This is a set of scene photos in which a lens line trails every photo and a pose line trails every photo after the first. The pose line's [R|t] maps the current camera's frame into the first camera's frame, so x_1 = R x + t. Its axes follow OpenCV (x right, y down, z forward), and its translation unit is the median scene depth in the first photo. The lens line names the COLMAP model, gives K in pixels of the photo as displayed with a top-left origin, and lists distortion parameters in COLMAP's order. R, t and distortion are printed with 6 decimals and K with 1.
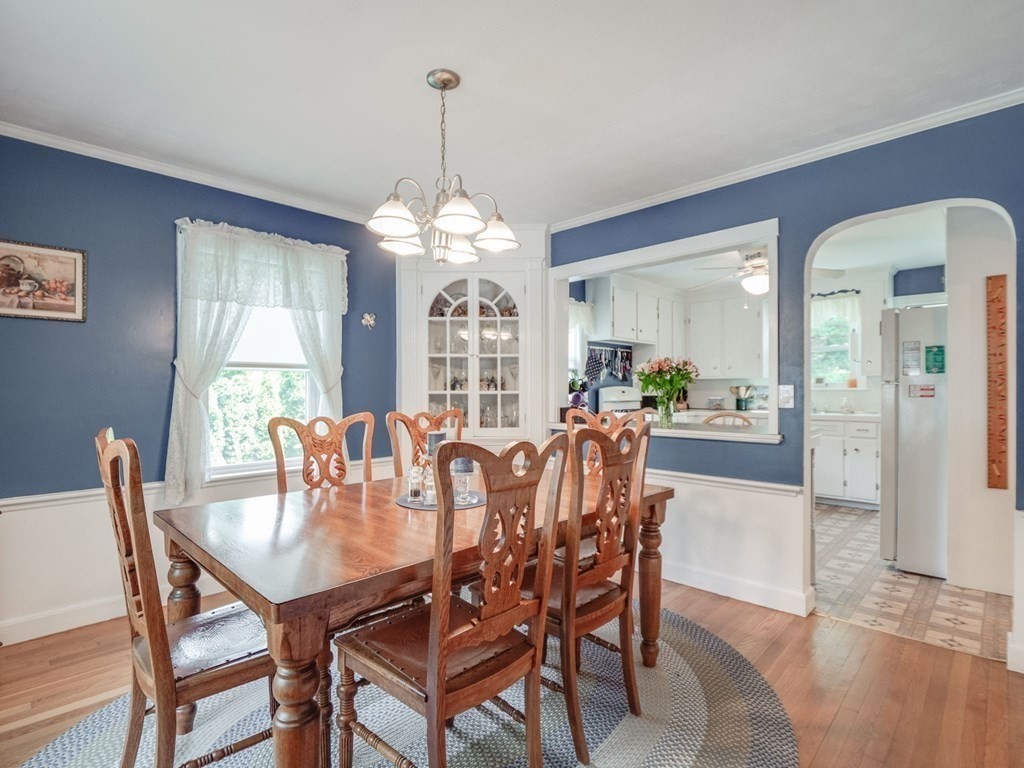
lens RADIAL K [[522.9, 0, 511.4], [0, 522.9, 389.8], [0, 0, 1]] dist [0.000222, -0.009481]
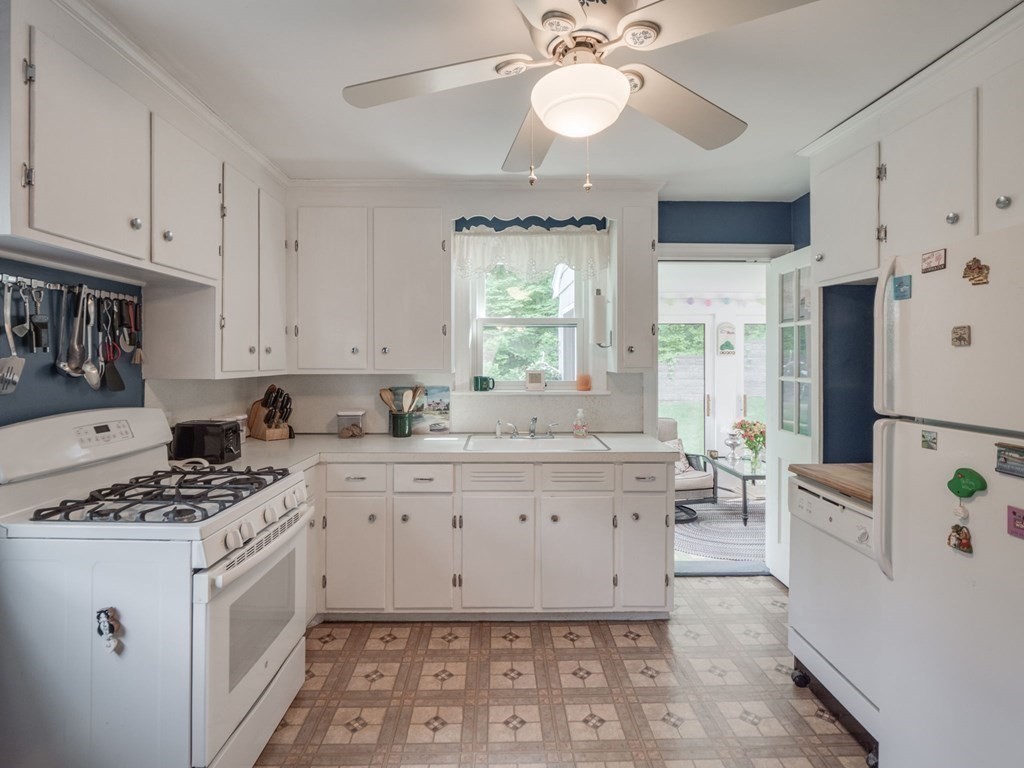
lens RADIAL K [[522.9, 0, 505.9], [0, 522.9, 357.3], [0, 0, 1]] dist [0.000222, -0.009481]
pose [[0.705897, 0.002914, 0.708309, 0.163207], [-0.000652, 0.999994, -0.003464, -0.036850], [-0.708314, 0.001984, 0.705894, 0.608390]]
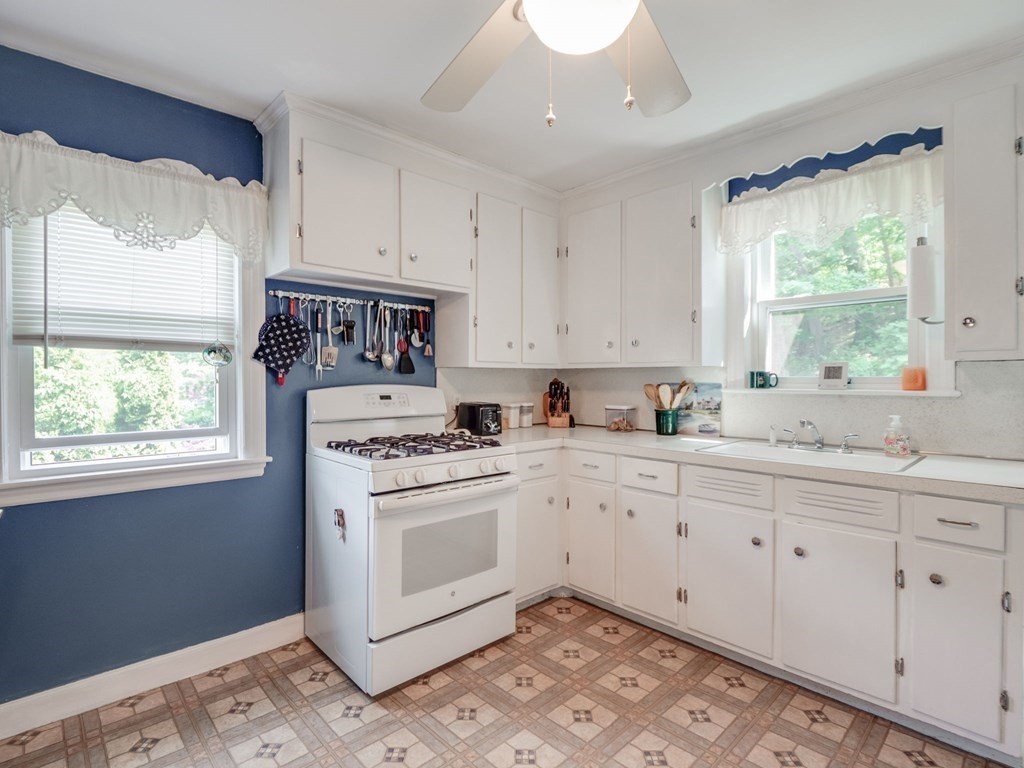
lens RADIAL K [[522.9, 0, 509.7], [0, 522.9, 377.5], [0, 0, 1]] dist [0.000222, -0.009481]
pose [[0.999116, 0.000501, -0.042044, 0.336990], [-0.000567, 0.999999, -0.001557, -0.012188], [0.042043, 0.001580, 0.999115, 0.551512]]
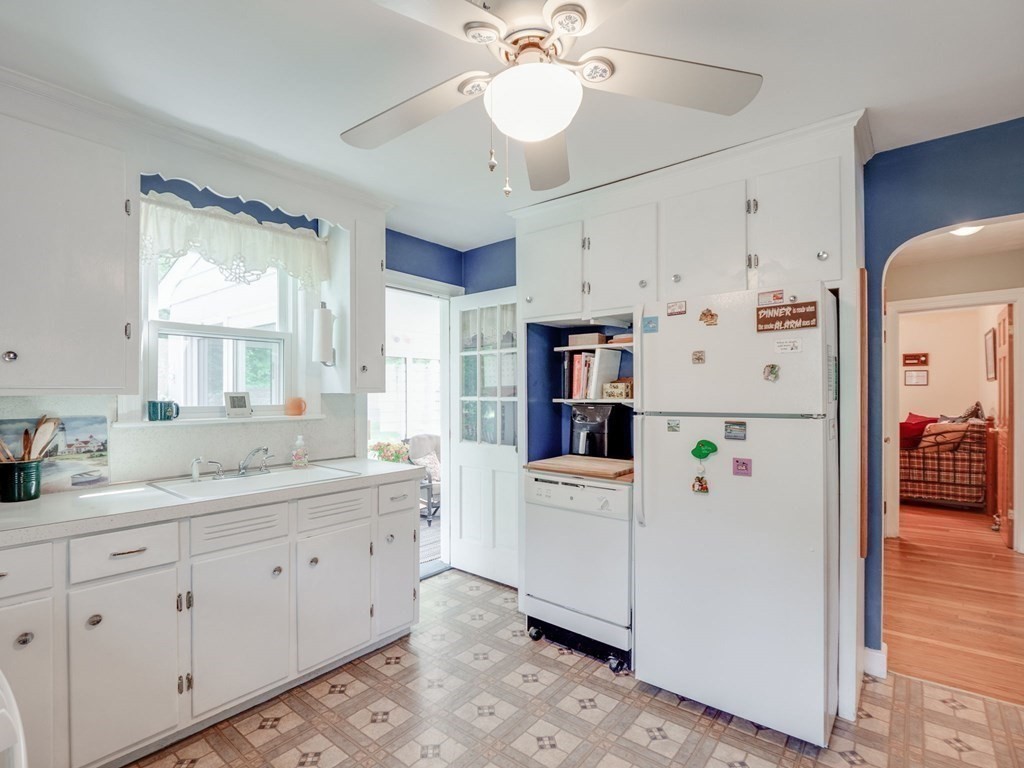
lens RADIAL K [[502.8, 0, 508.7], [0, 502.8, 390.1], [0, 0, 1]] dist [-0.009581, -0.003050]
pose [[-0.089274, 0.009135, 0.995965, 0.130449], [0.004283, 0.999952, -0.008787, -0.022208], [-0.995998, 0.003481, -0.089308, 0.784390]]
